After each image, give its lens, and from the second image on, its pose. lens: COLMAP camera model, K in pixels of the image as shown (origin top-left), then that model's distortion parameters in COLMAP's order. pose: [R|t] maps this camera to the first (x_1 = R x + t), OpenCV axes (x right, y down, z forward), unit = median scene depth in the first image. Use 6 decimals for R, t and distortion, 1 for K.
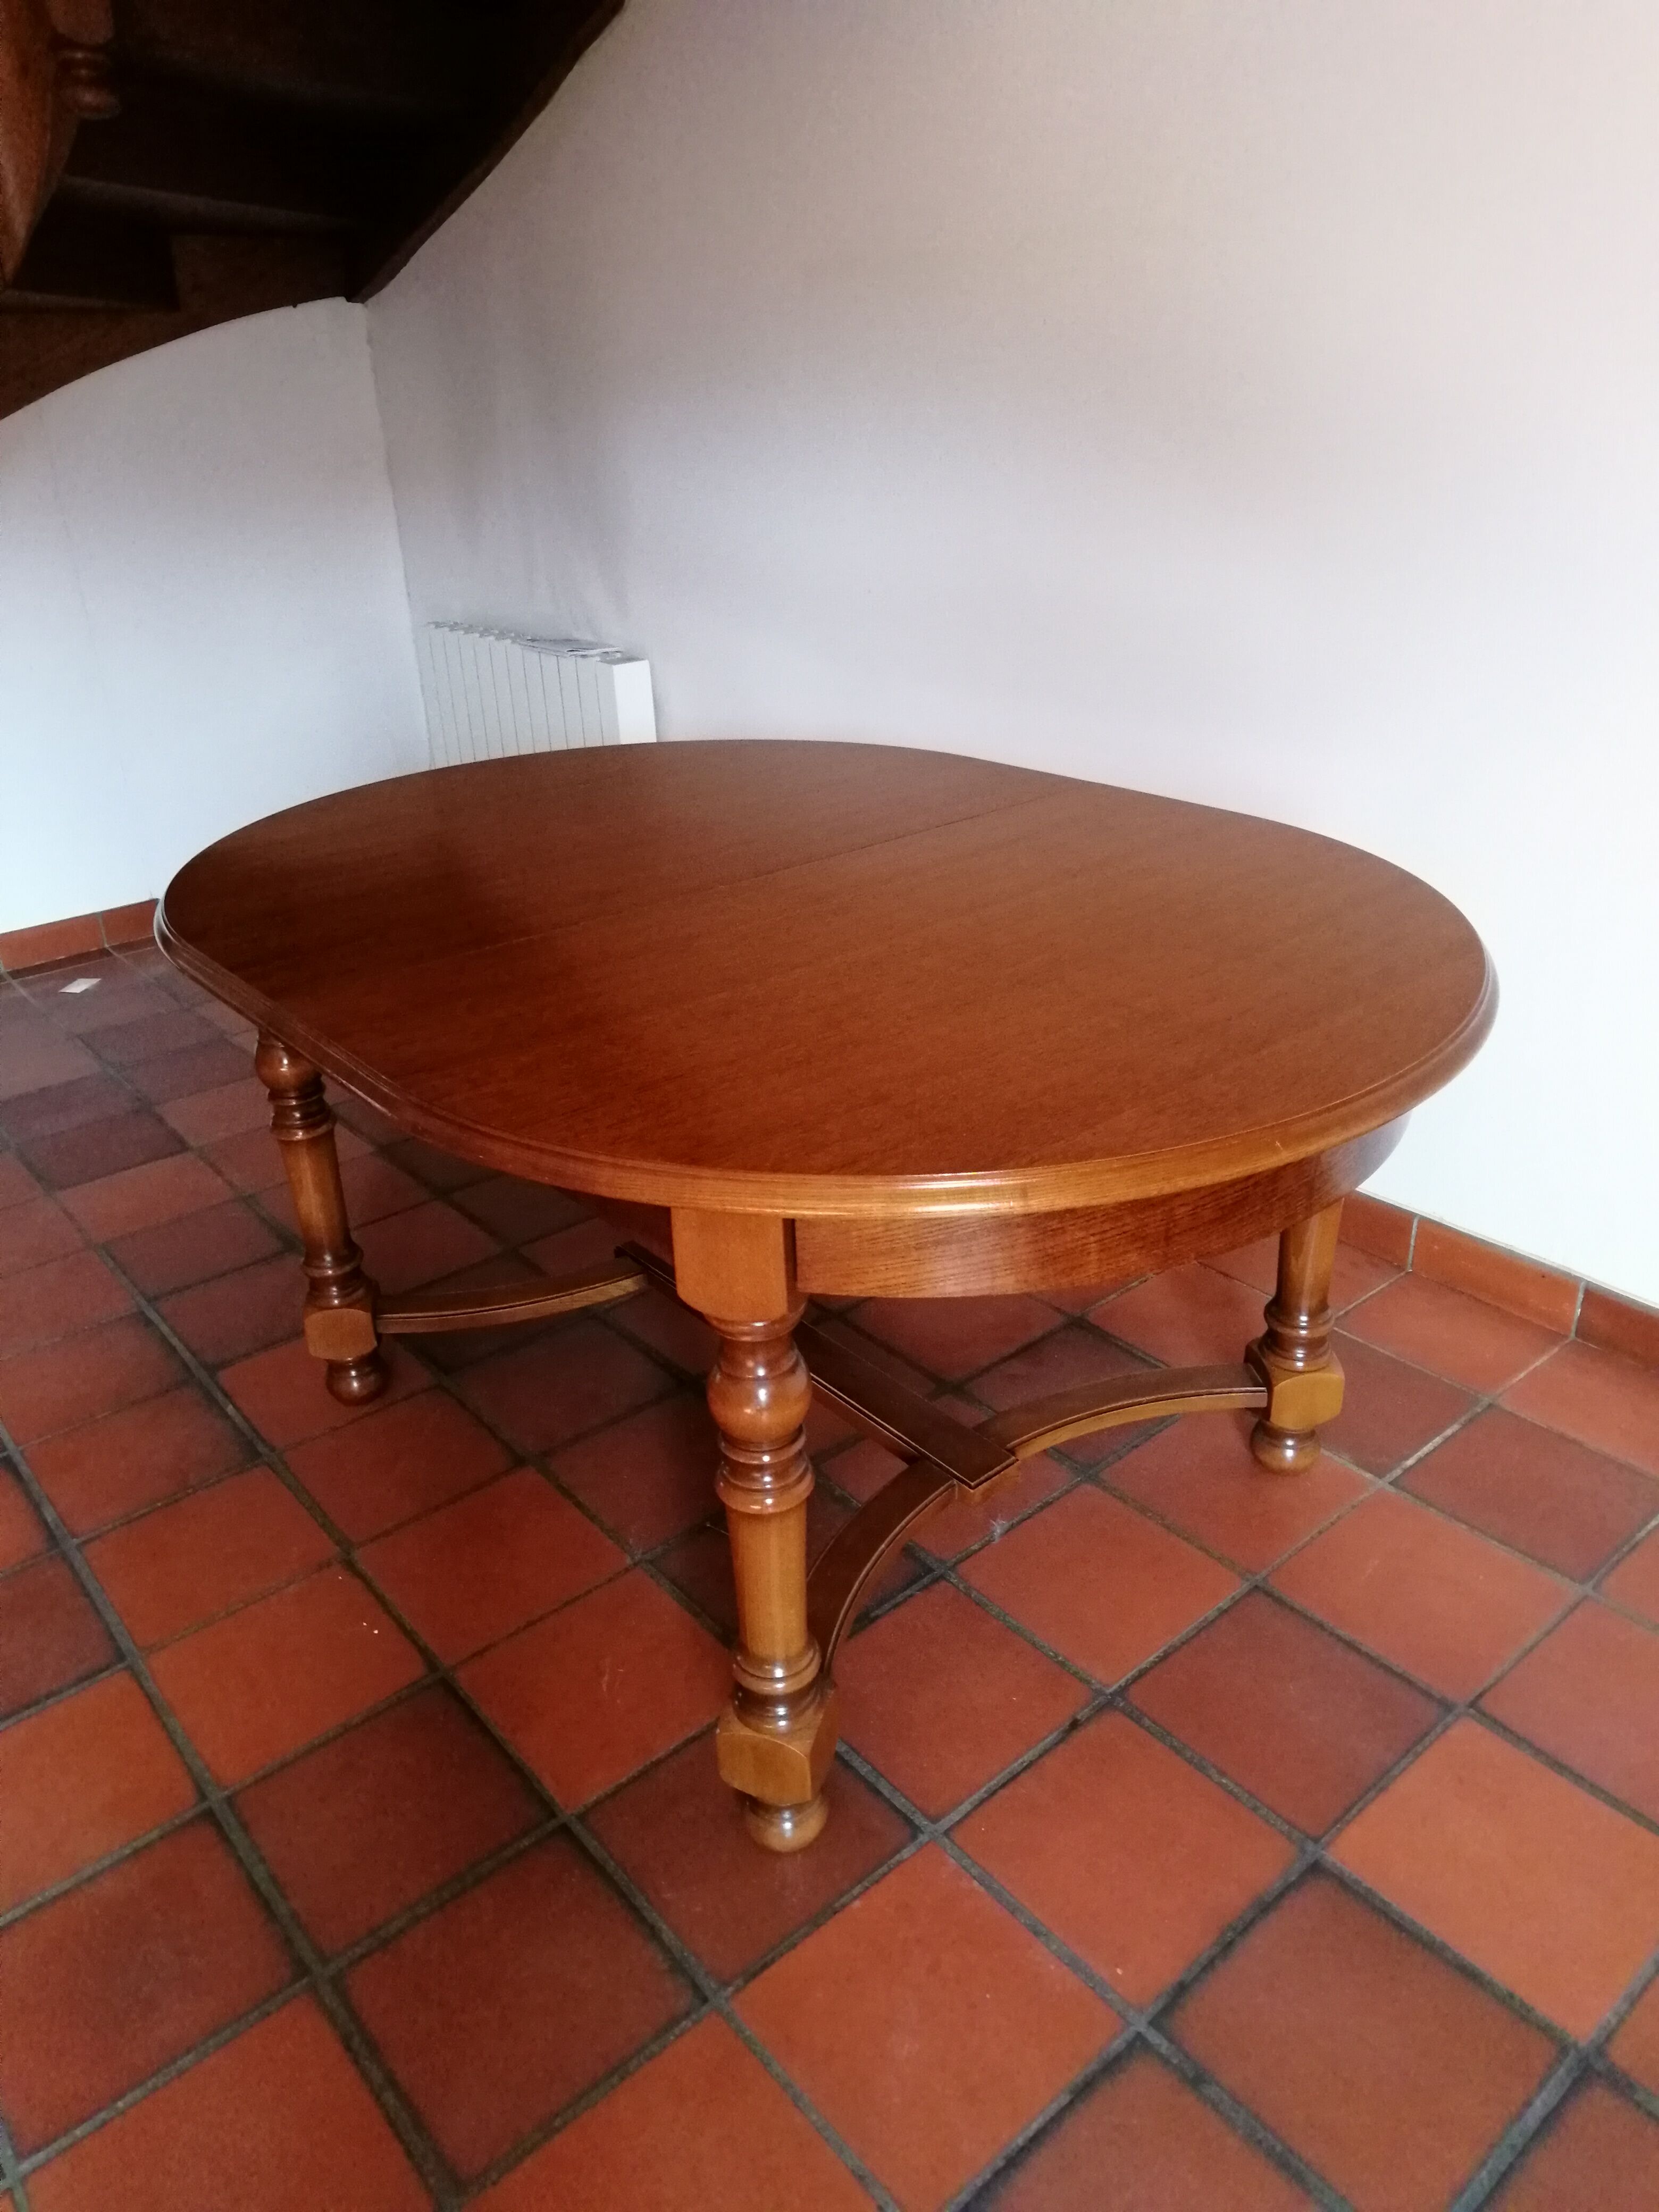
lens RADIAL K [[1538.9, 0, 828.8], [0, 1538.9, 1101.6], [0, 0, 1]] dist [0.005529, 0.004812]
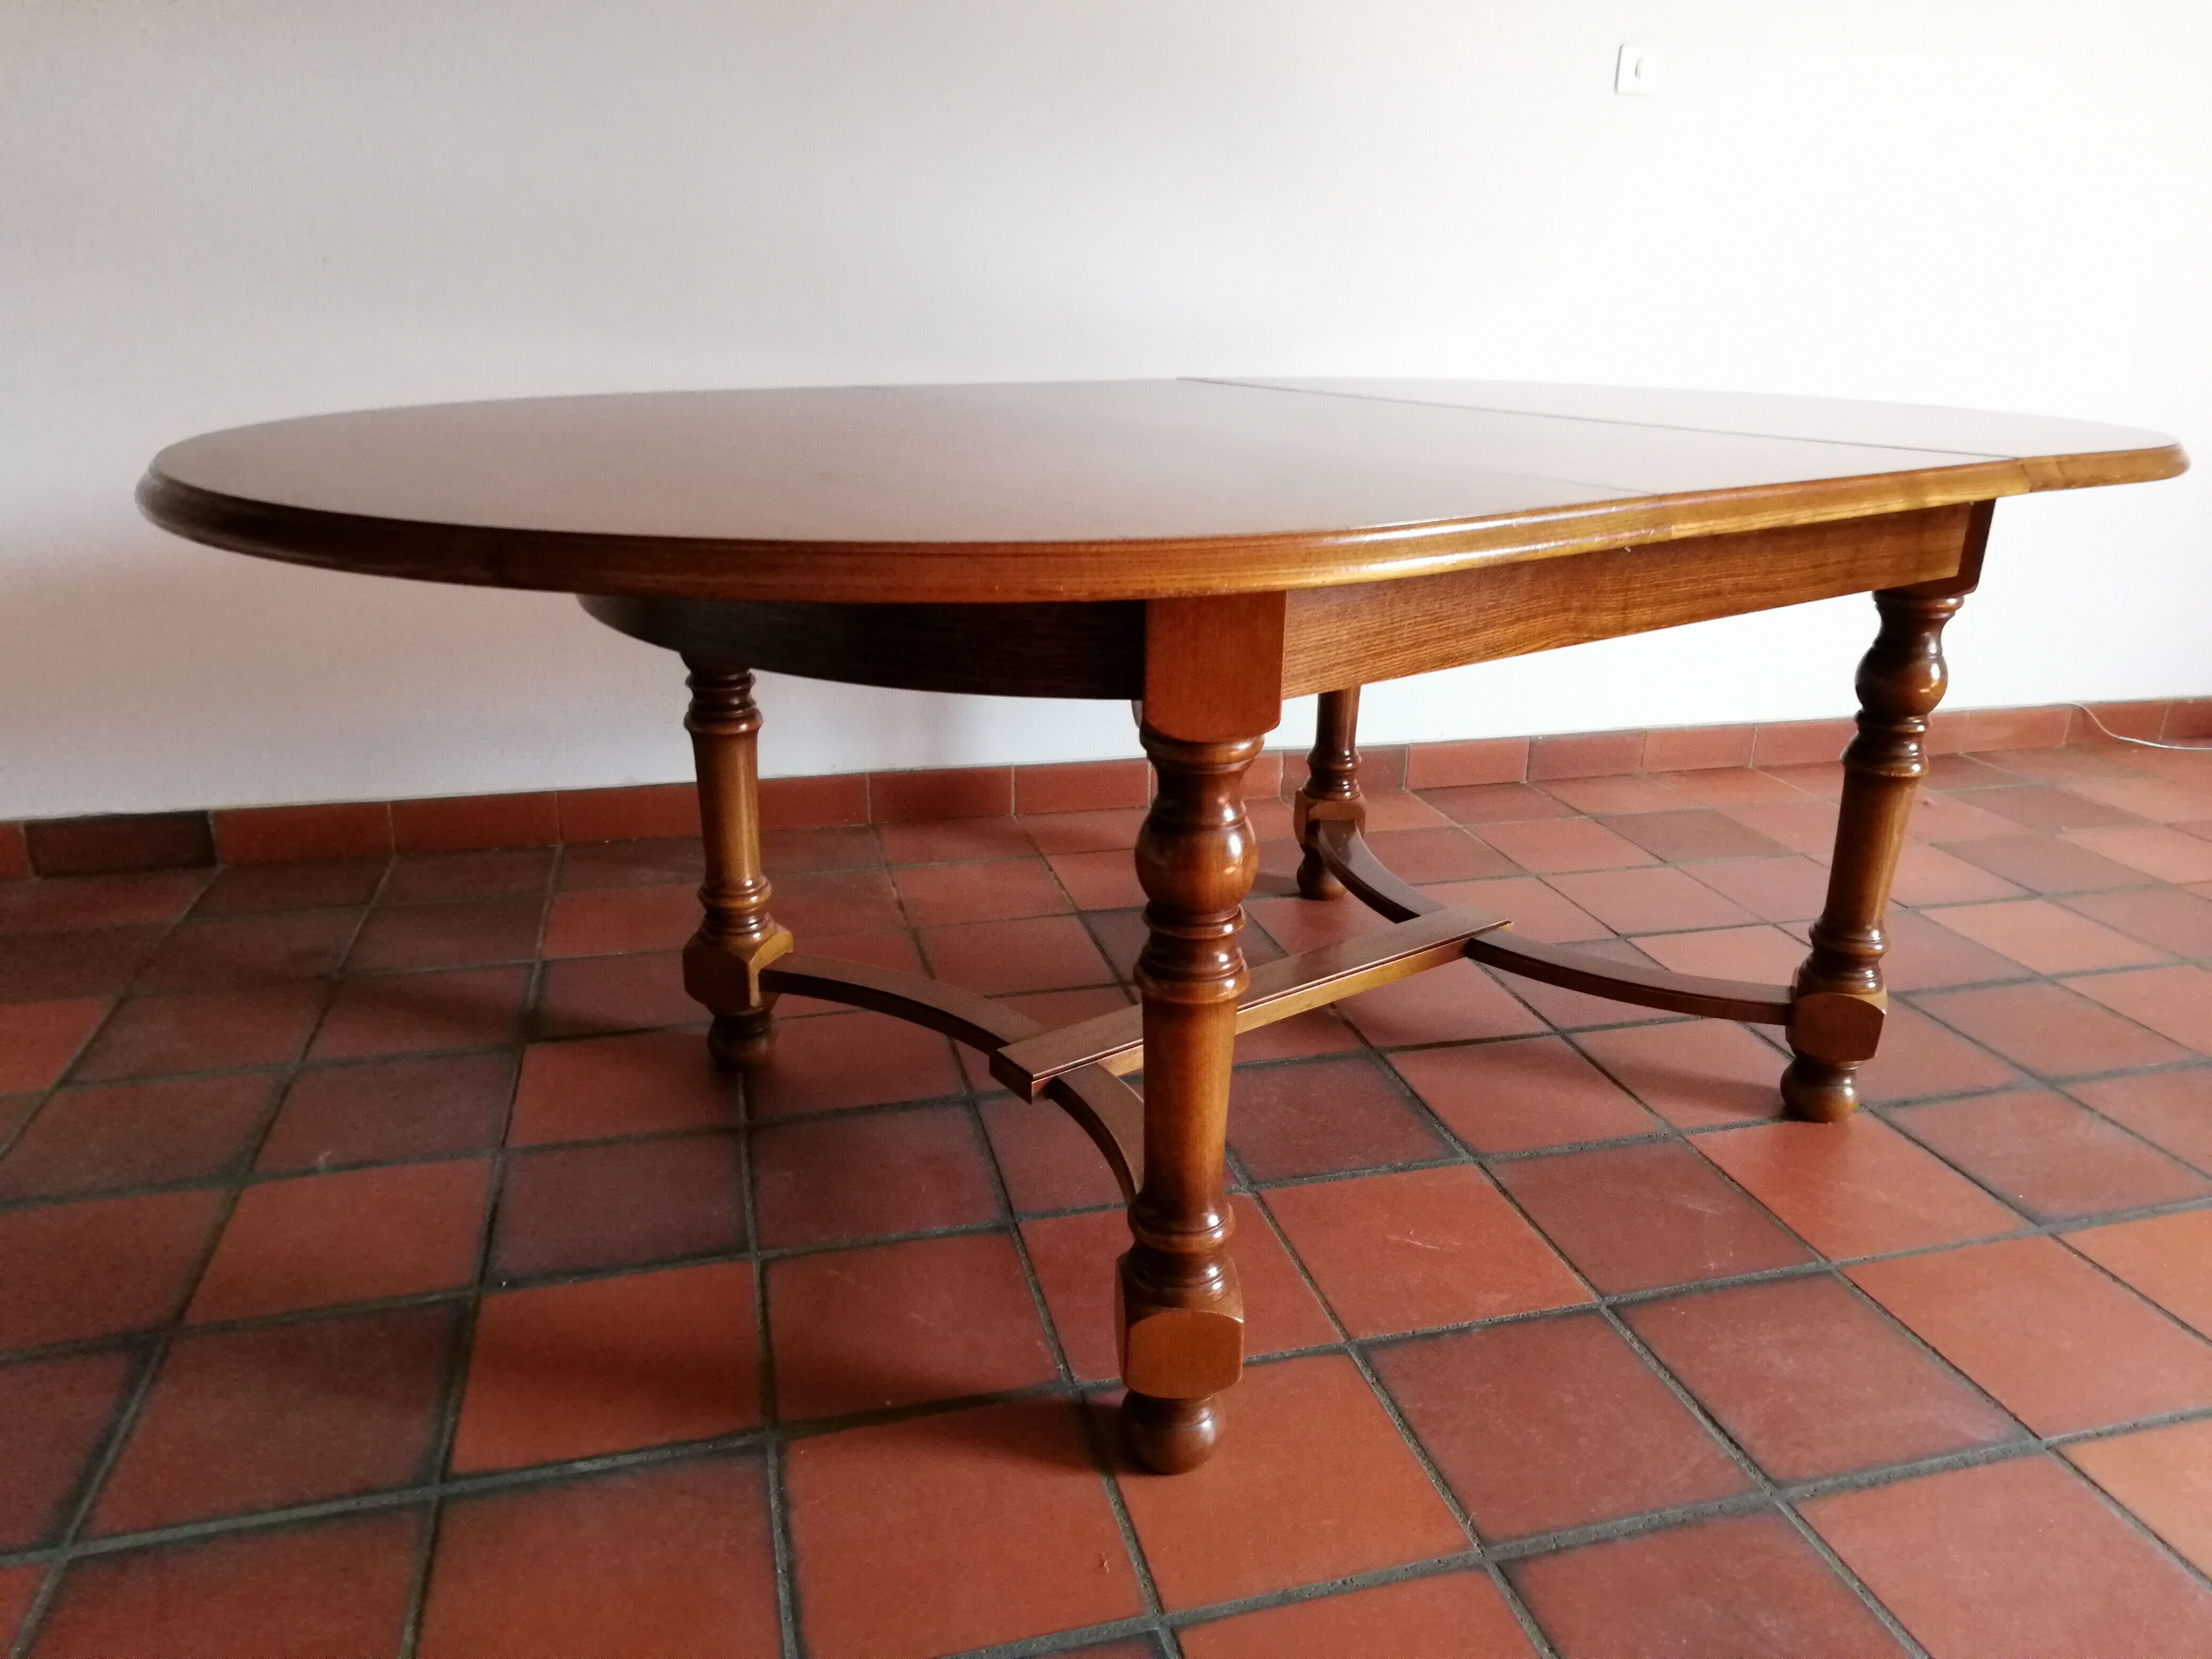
lens RADIAL K [[1545.8, 0, 1111.8], [0, 1545.8, 830.0], [0, 0, 1]] dist [0.000869, 0.006643]
pose [[0.419967, -0.258741, 0.869874, -0.976428], [0.349093, 0.930806, 0.108326, -0.015453], [-0.837712, 0.258173, 0.481233, 0.666256]]
